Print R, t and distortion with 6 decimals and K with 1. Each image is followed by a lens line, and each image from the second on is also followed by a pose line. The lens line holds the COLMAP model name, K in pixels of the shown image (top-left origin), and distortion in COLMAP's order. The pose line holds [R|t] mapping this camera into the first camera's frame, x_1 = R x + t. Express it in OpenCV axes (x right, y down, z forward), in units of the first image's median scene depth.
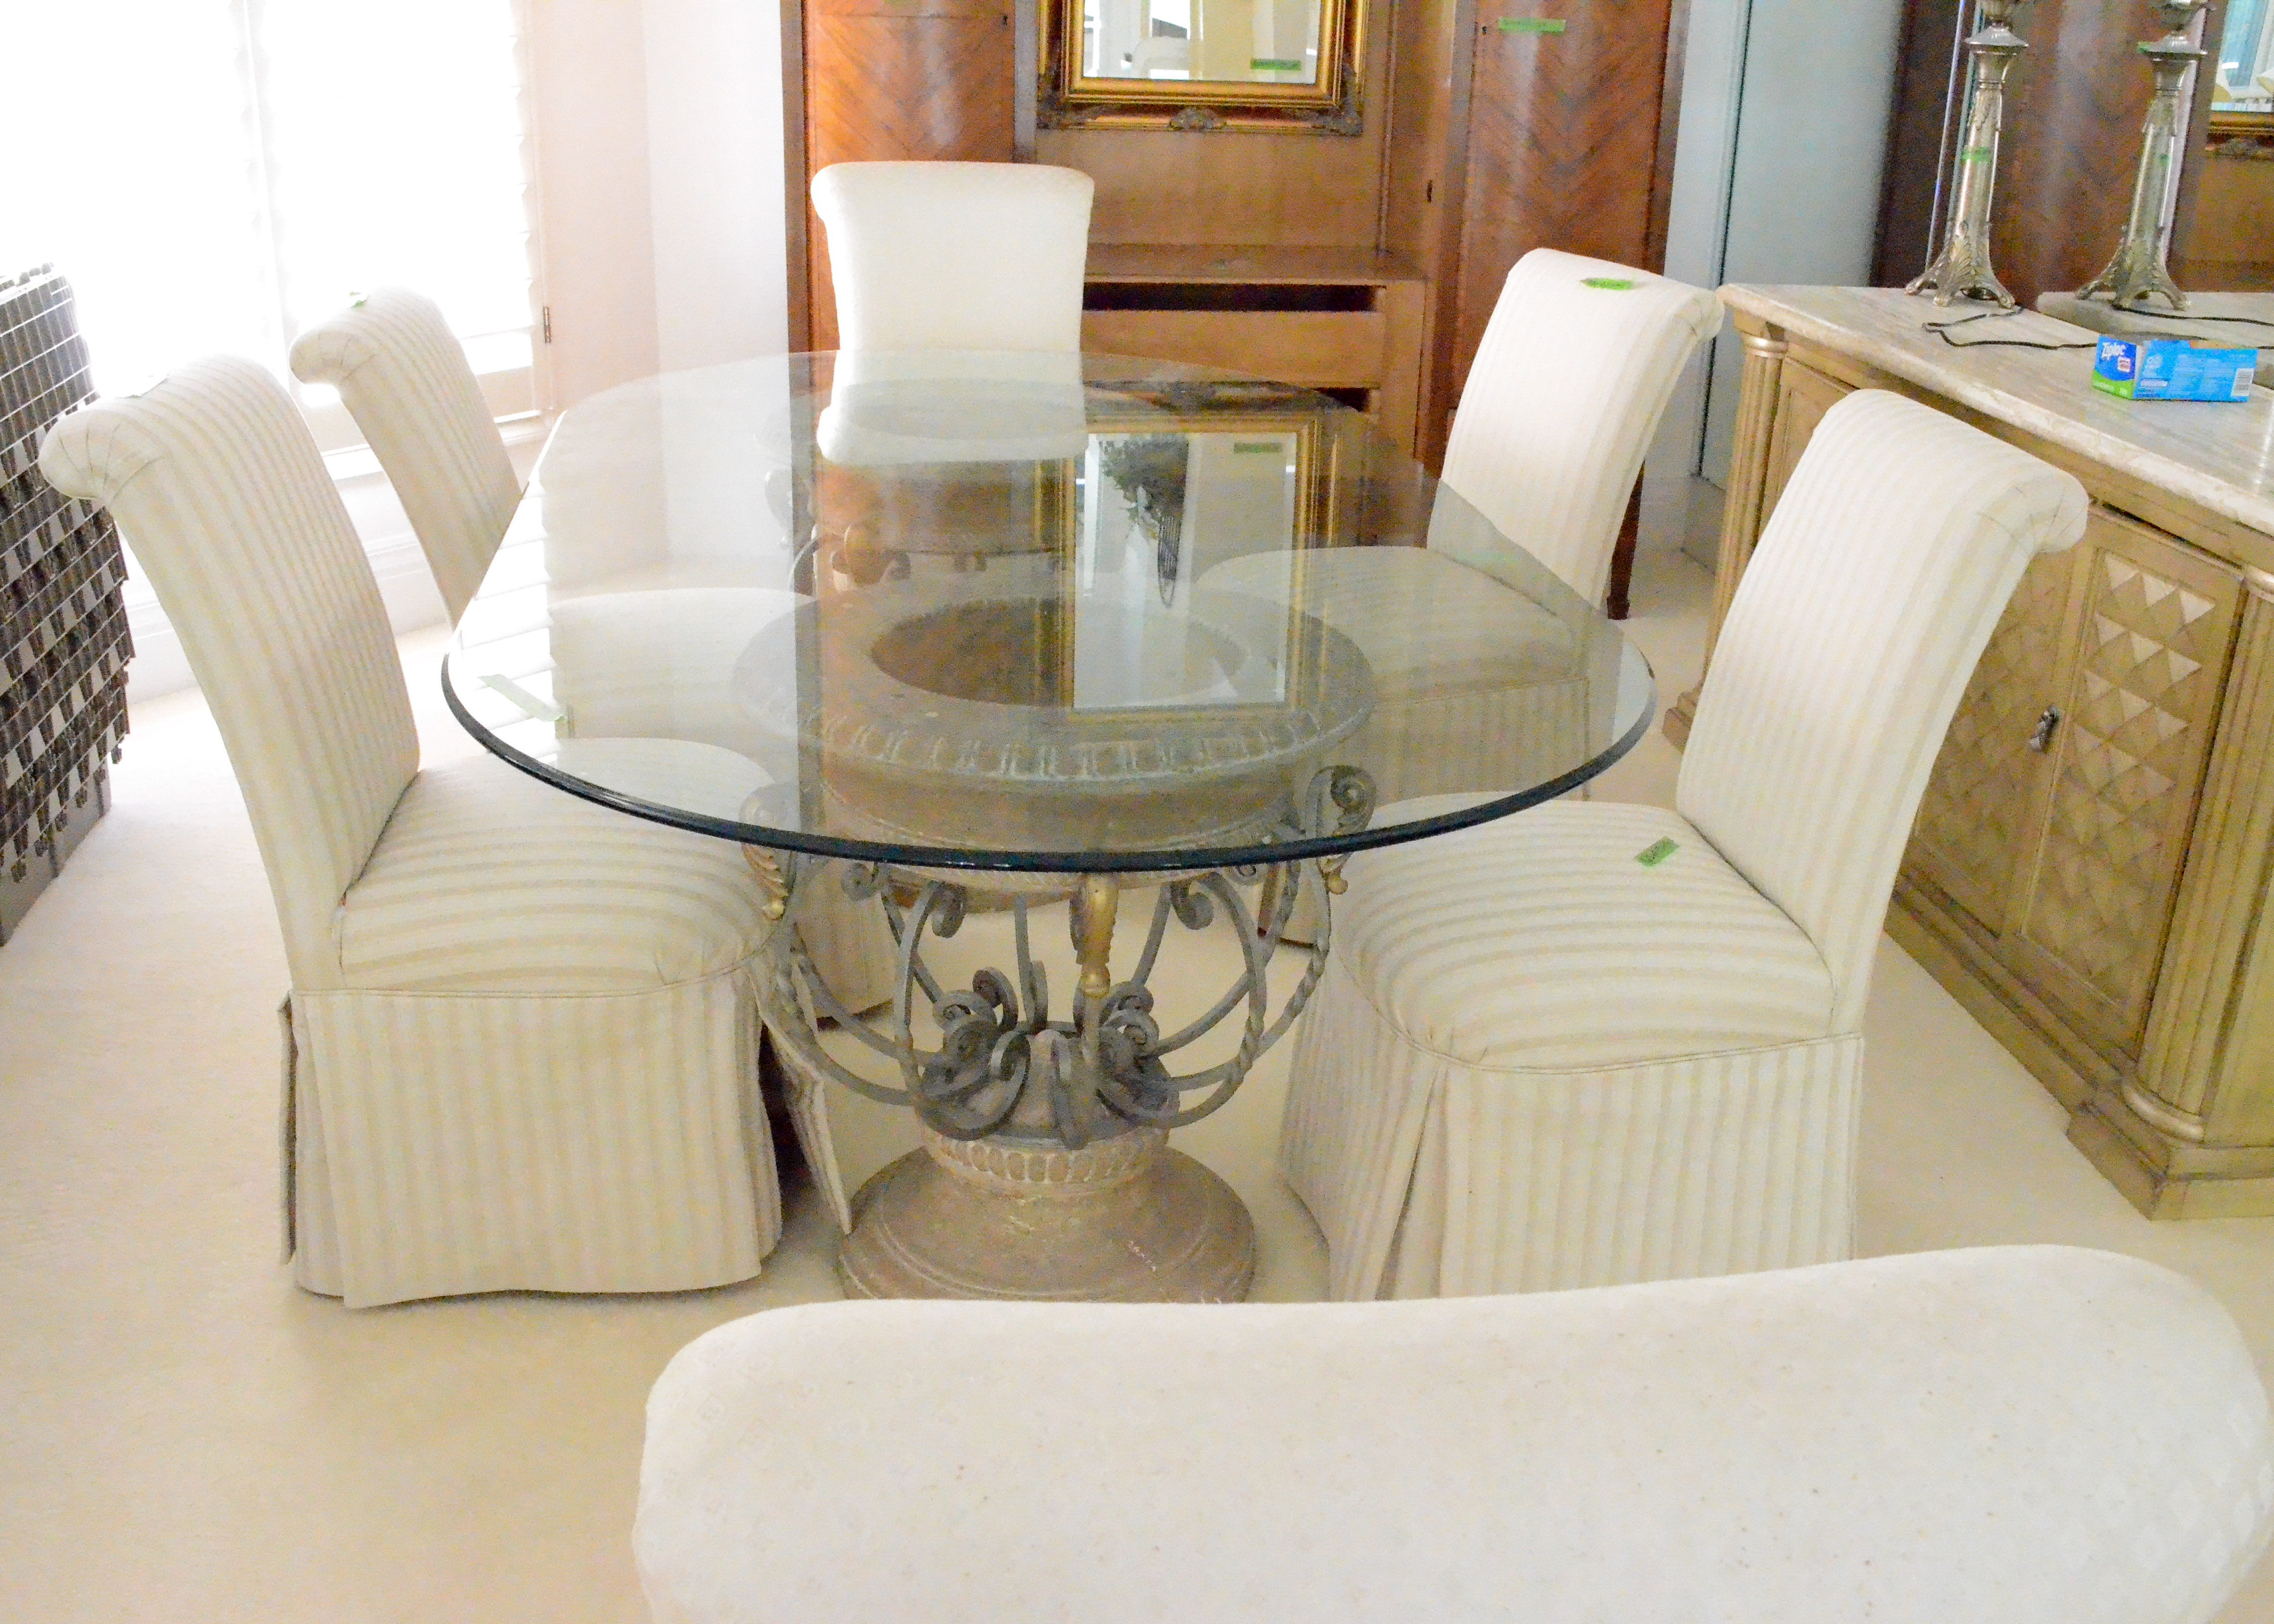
lens RADIAL K [[2181.7, 0, 1137.0], [0, 2181.7, 812.0], [0, 0, 1]] dist [-0.072633, 0.006706]
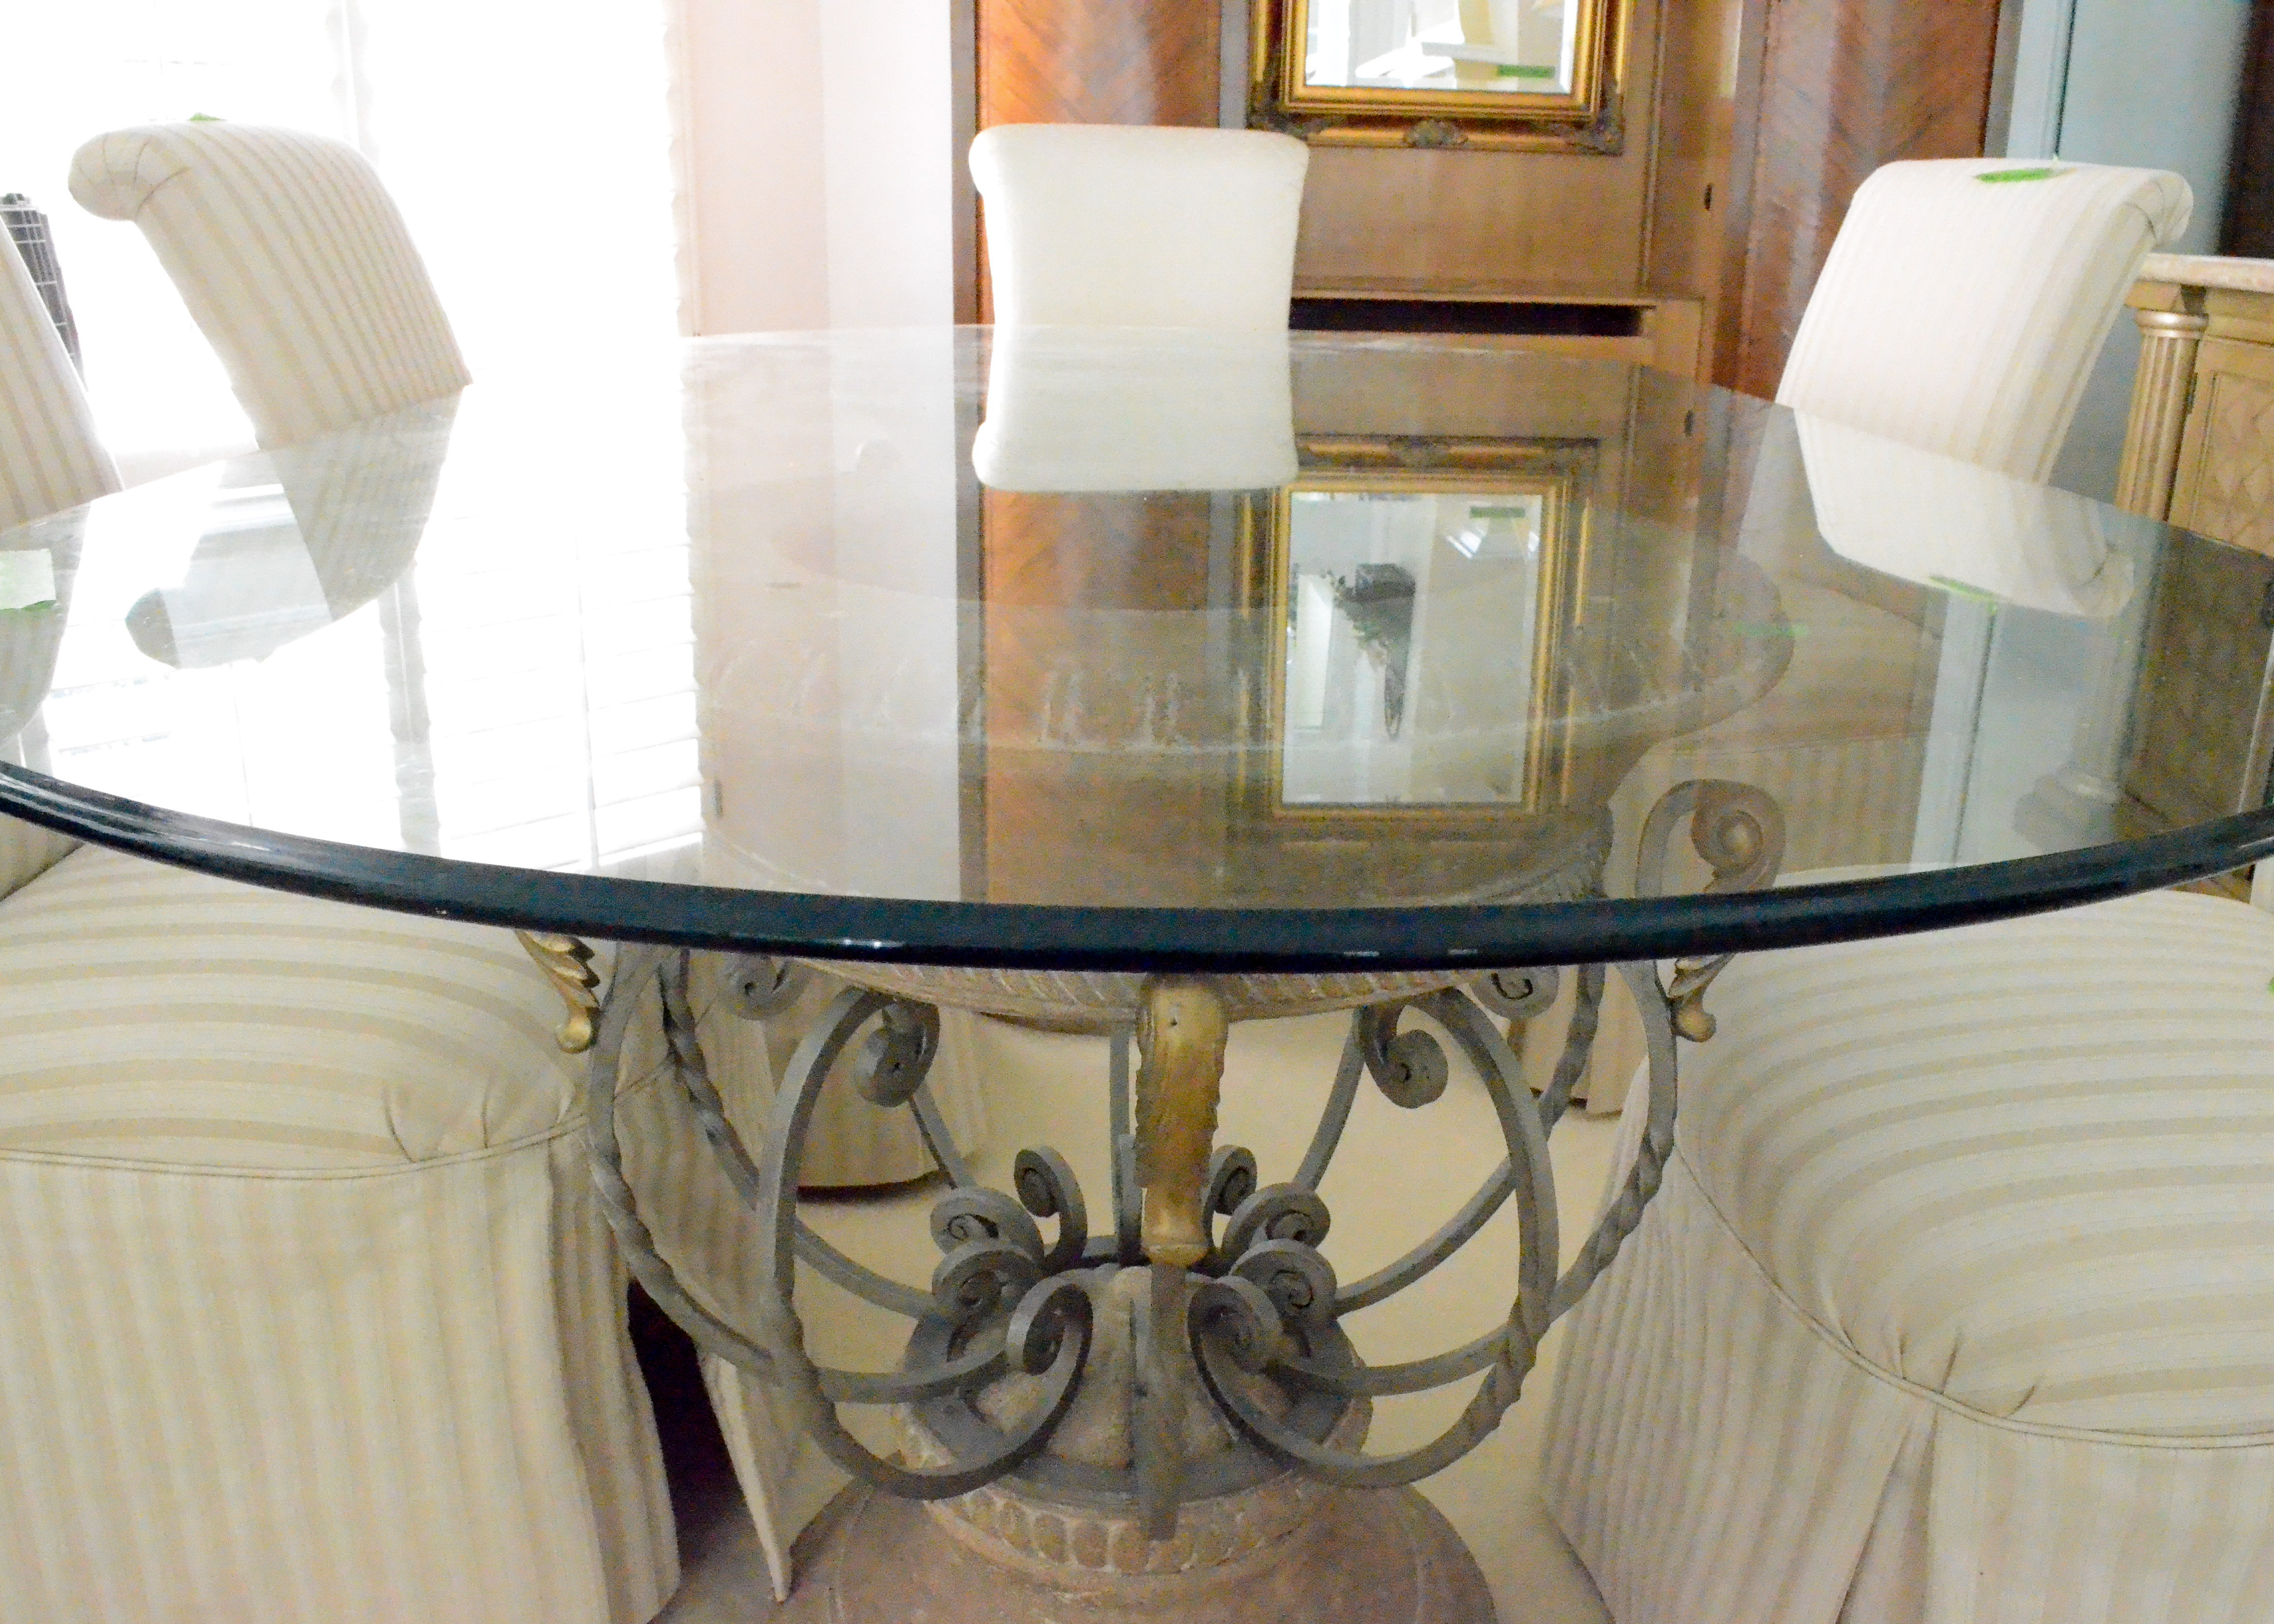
lens RADIAL K [[1876.7, 0, 1155.4], [0, 1876.7, 814.0], [0, 0, 1]] dist [-0.083532, 0.012613]
pose [[0.993192, 0.023868, -0.114022, 0.011704], [-0.031305, 0.997466, -0.063894, 0.012395], [0.112208, 0.067028, 0.991422, 0.408322]]
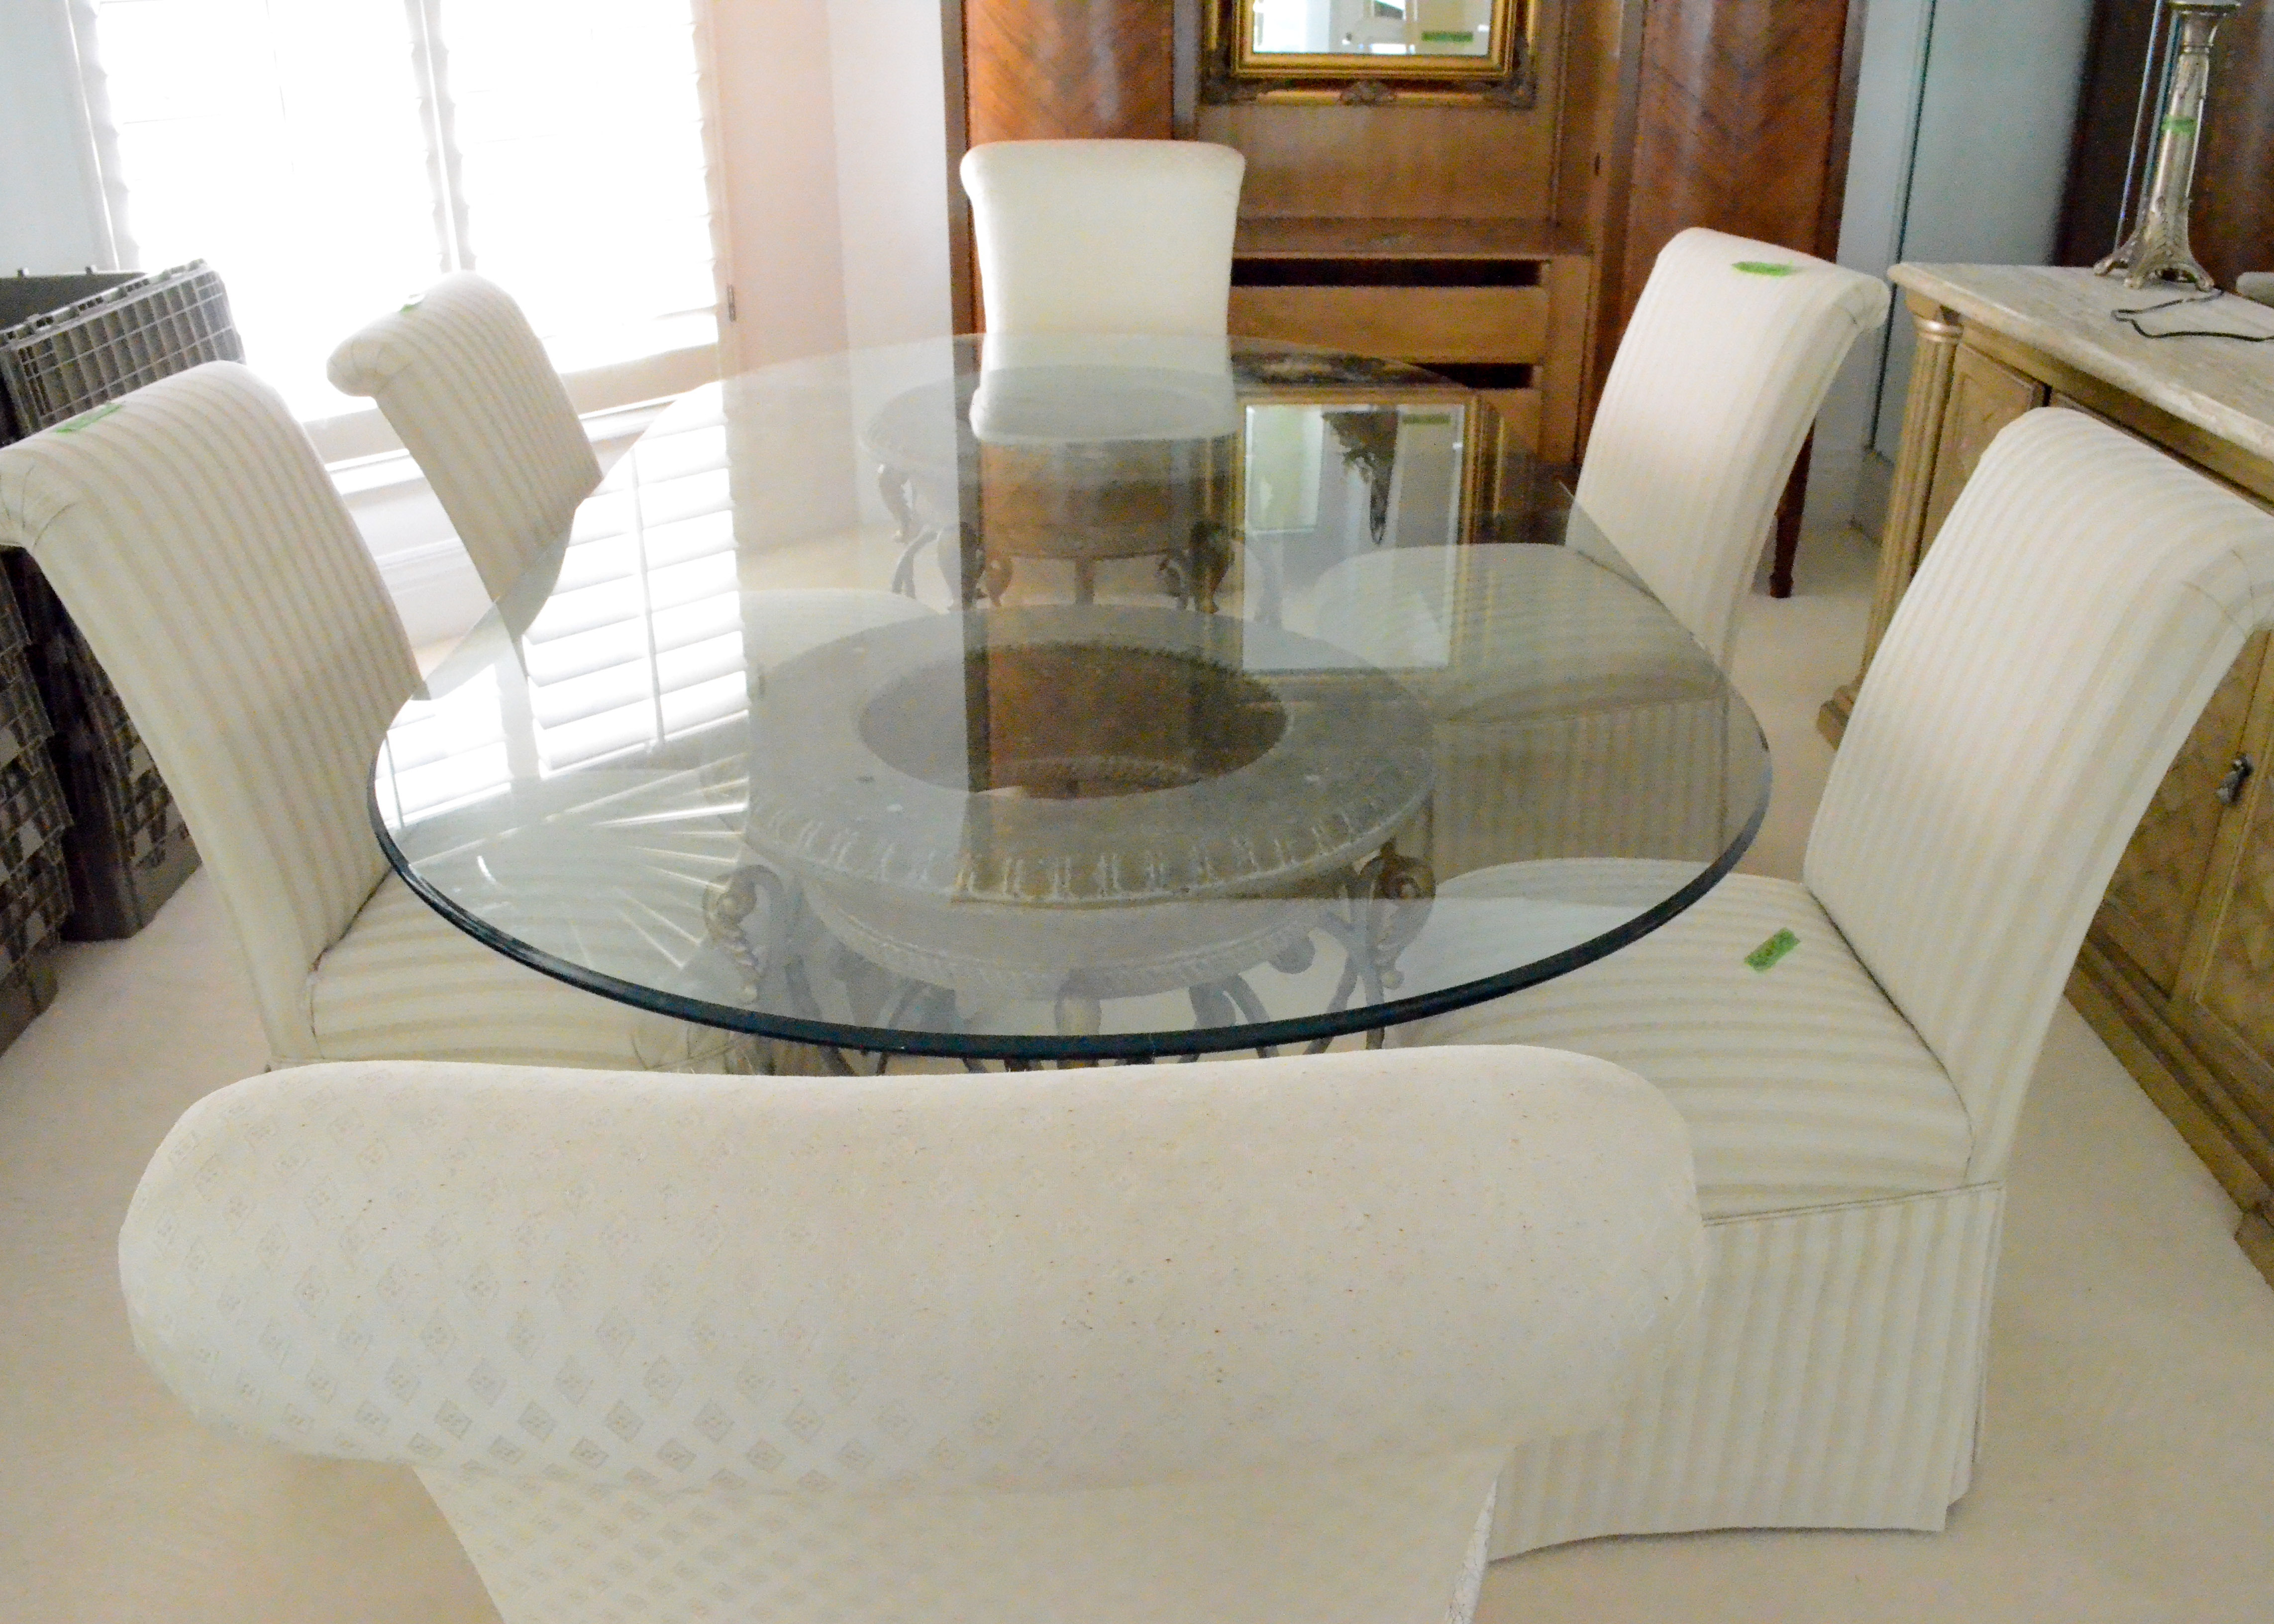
lens RADIAL K [[1876.7, 0, 1155.4], [0, 1876.7, 814.0], [0, 0, 1]] dist [-0.083532, 0.012613]
pose [[0.992824, 0.026172, -0.116686, 0.061405], [-0.019047, 0.997909, 0.061765, -0.058531], [0.118059, -0.059100, 0.991246, 0.183903]]
